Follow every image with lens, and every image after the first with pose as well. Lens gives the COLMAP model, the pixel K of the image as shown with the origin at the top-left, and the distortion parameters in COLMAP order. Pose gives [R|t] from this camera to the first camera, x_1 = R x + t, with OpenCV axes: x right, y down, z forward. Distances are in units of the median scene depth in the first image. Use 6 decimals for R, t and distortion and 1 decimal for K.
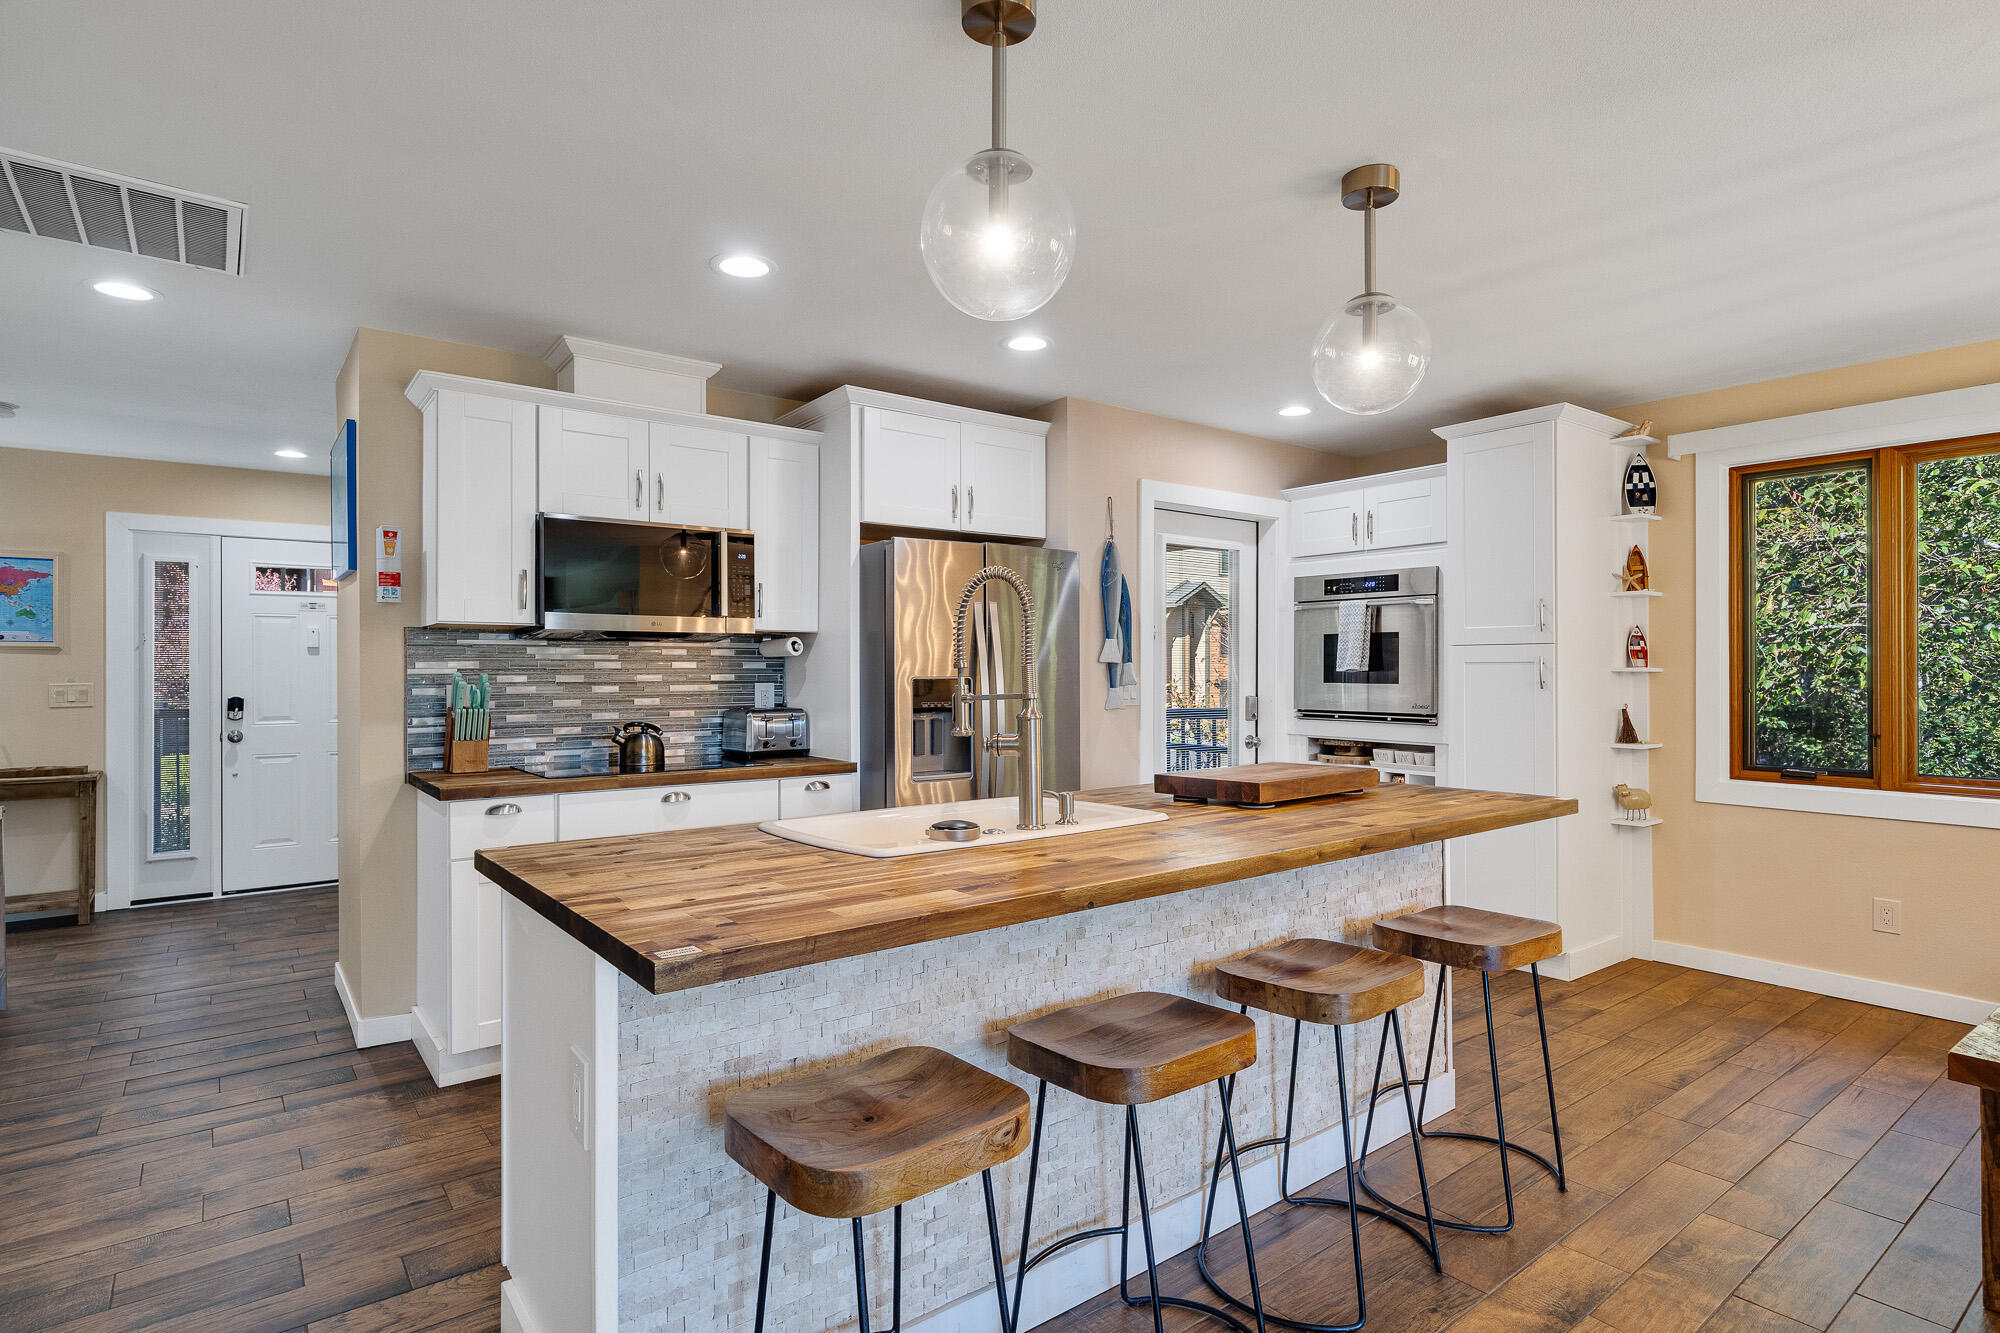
lens RADIAL K [[1023.2, 0, 995.5], [0, 1023.2, 662.1], [0, 0, 1]] dist [0.002352, 0.000976]
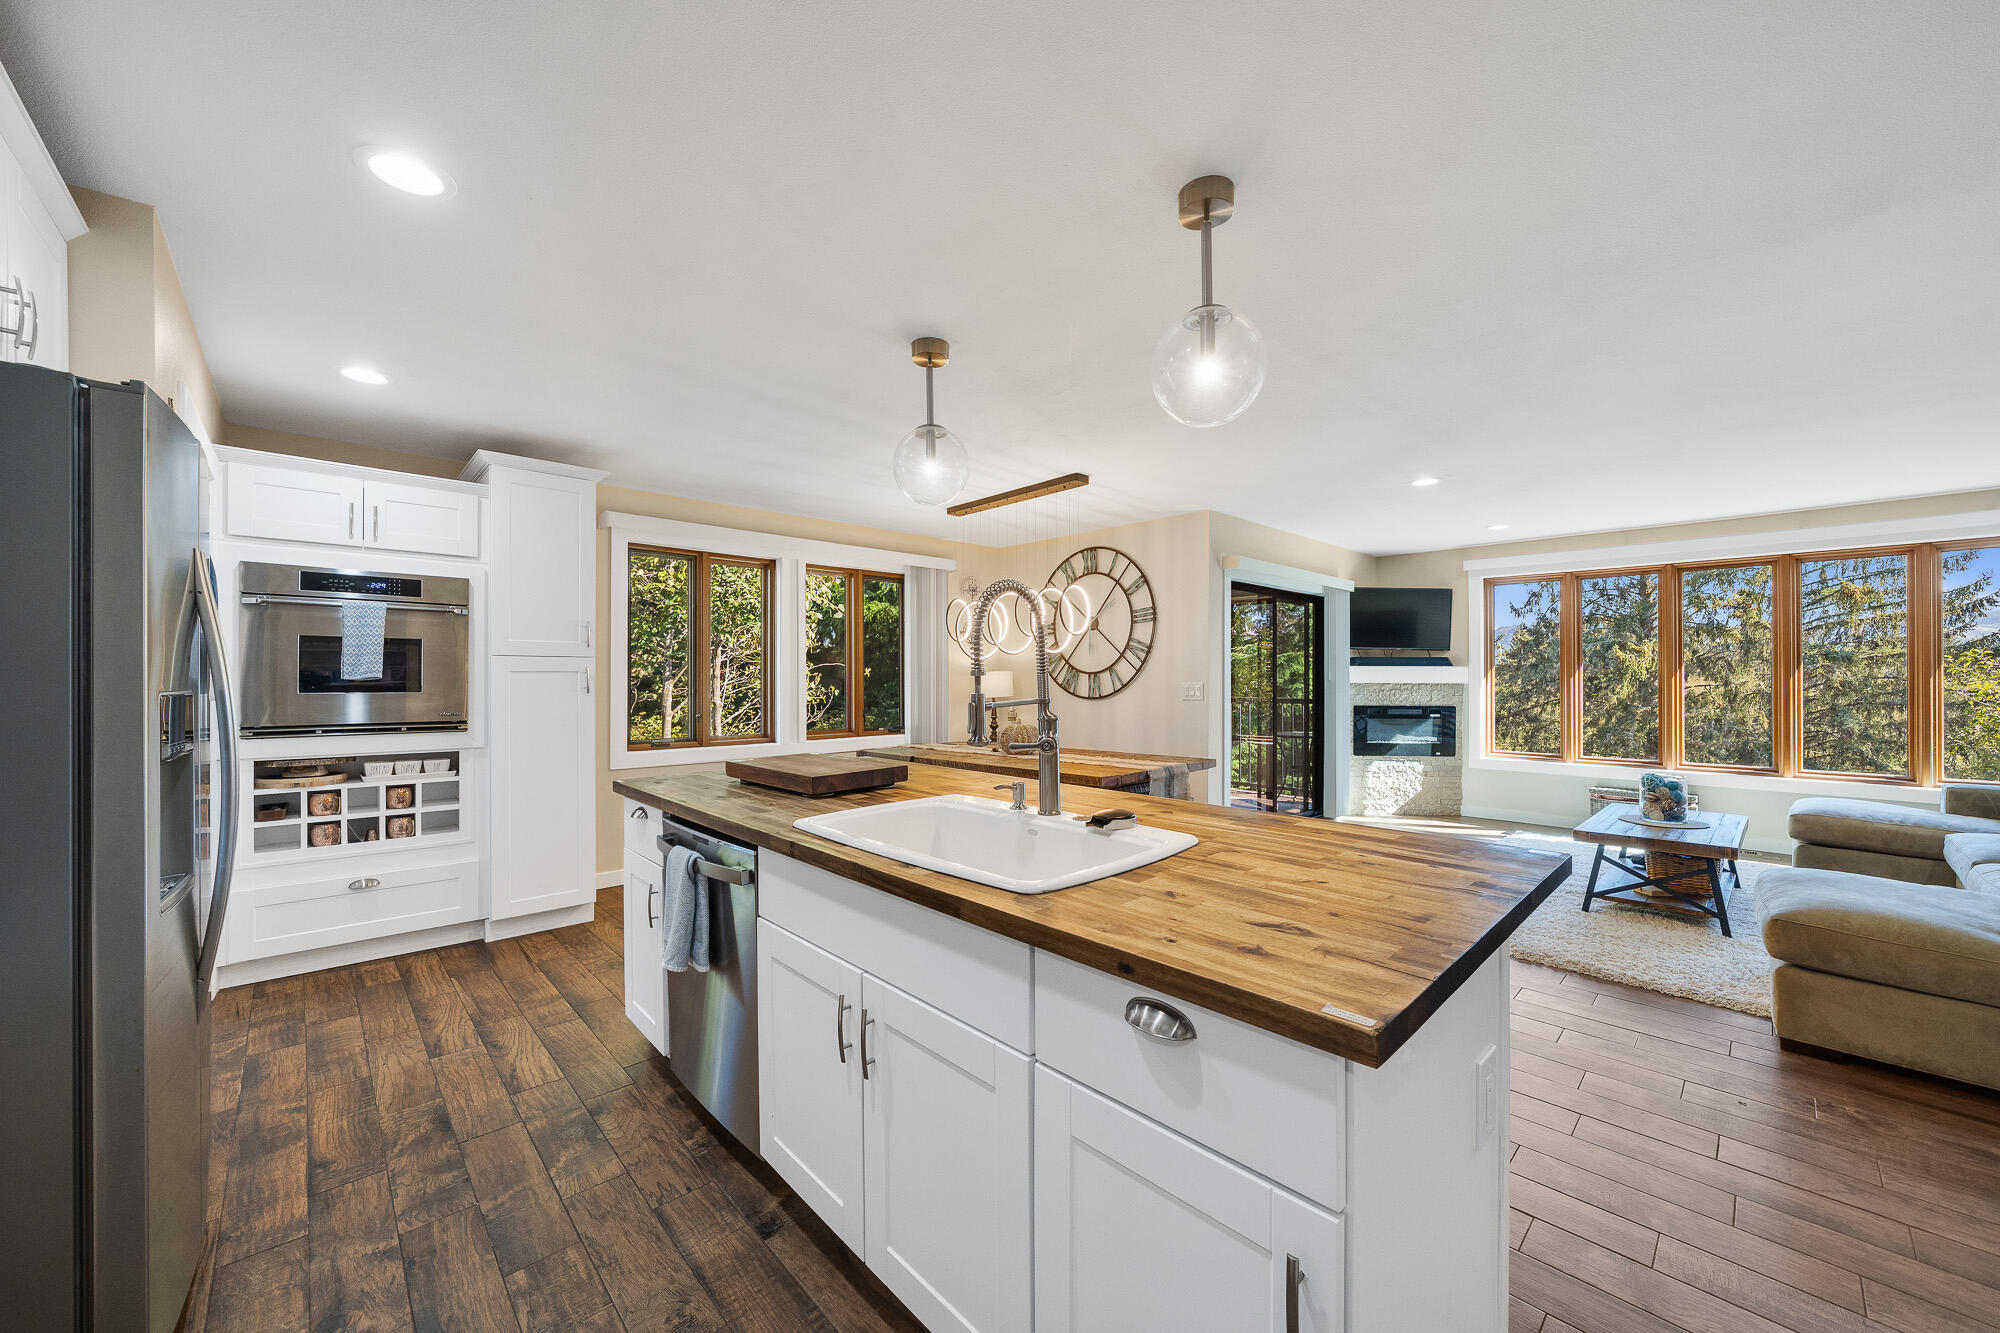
lens RADIAL K [[736.1, 0, 999.4], [0, 736.1, 676.6], [0, 0, 1]] dist [-0.001766, -0.000133]
pose [[-0.102755, 0.003125, 0.994702, -0.432171], [-0.008393, 0.999957, -0.004009, 0.005419], [-0.994671, -0.008760, -0.102724, 0.618720]]
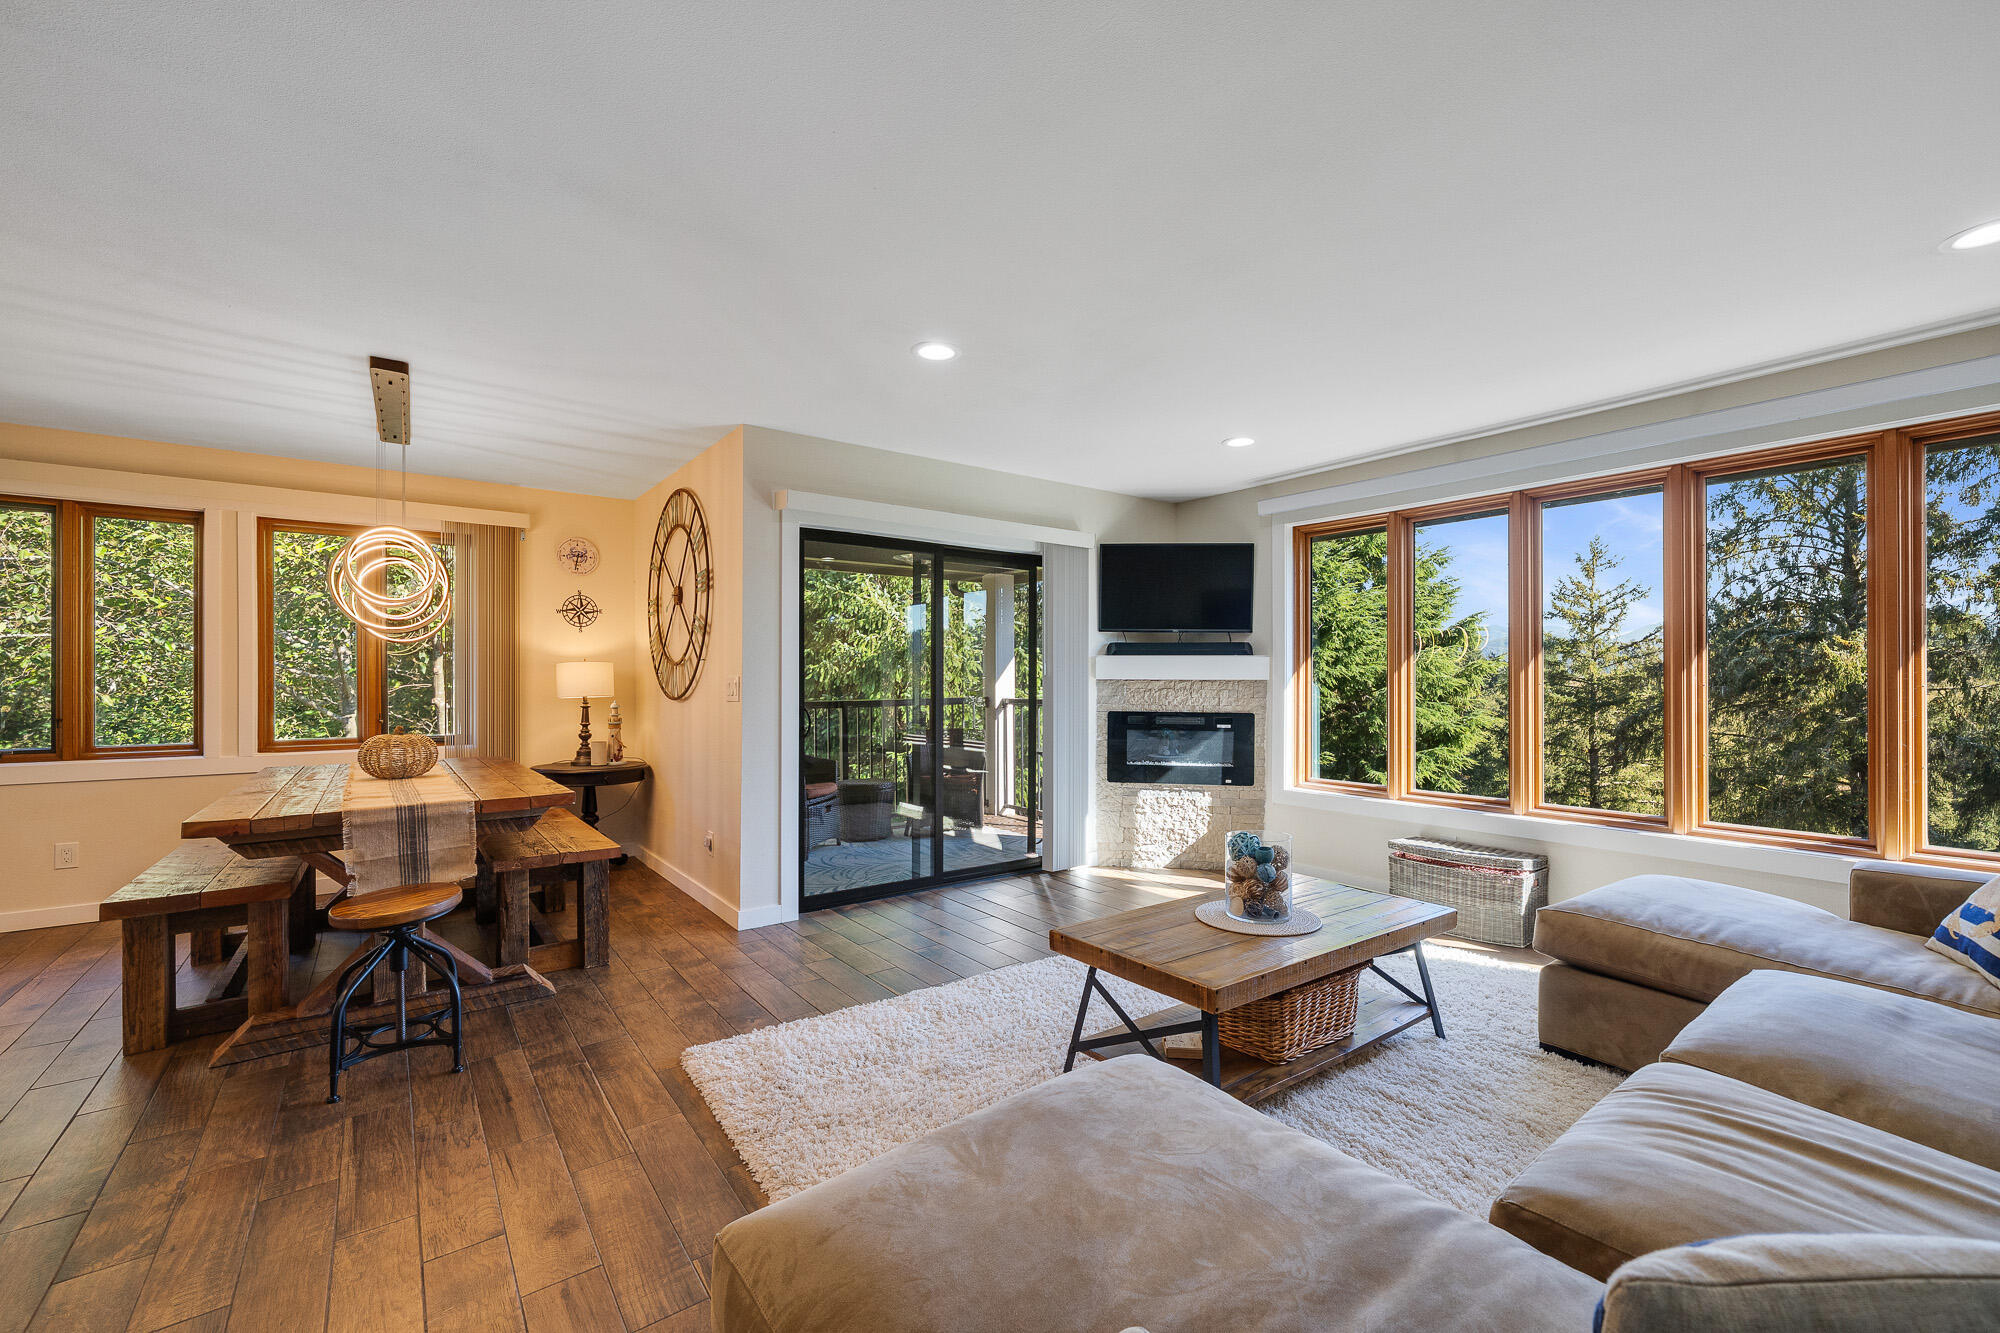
lens RADIAL K [[814.7, 0, 995.1], [0, 814.7, 683.3], [0, 0, 1]] dist [0.000655, -0.000205]
pose [[0.014901, -0.003201, 0.999884, -0.157761], [-0.010001, 0.999944, 0.003351, 0.010257], [-0.999839, -0.010049, 0.014868, -0.203340]]
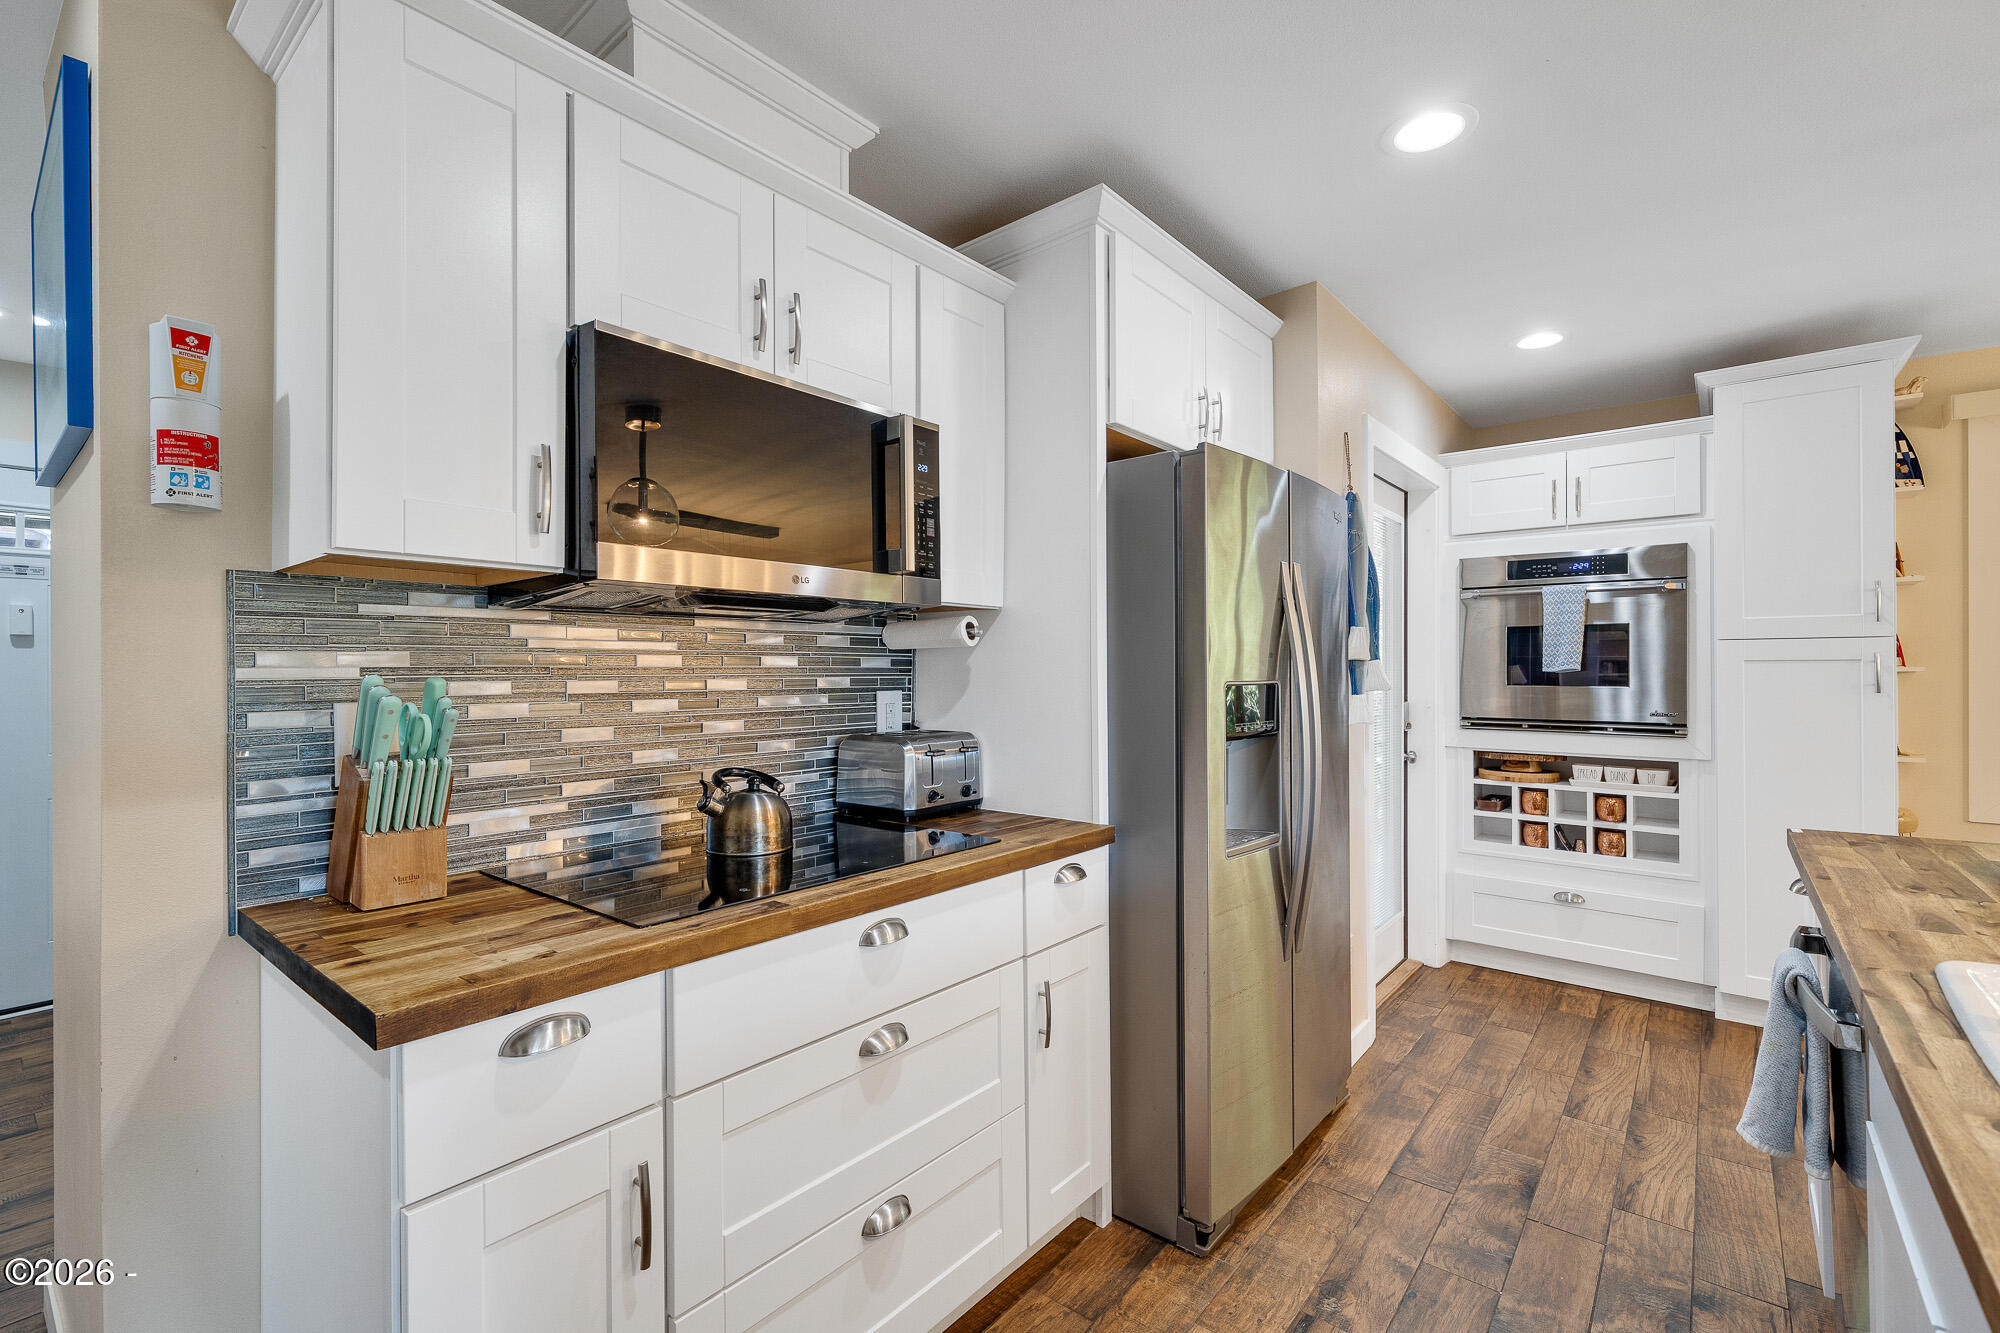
lens RADIAL K [[885.0, 0, 1000.0], [0, 885.0, 666.5], [0, 0, 1]] dist [-0.000061, -0.000150]
pose [[0.973509, 0.000529, 0.228647, -0.308546], [-0.001301, 0.999994, 0.003227, 0.004044], [-0.228644, -0.003439, 0.973504, 0.502737]]
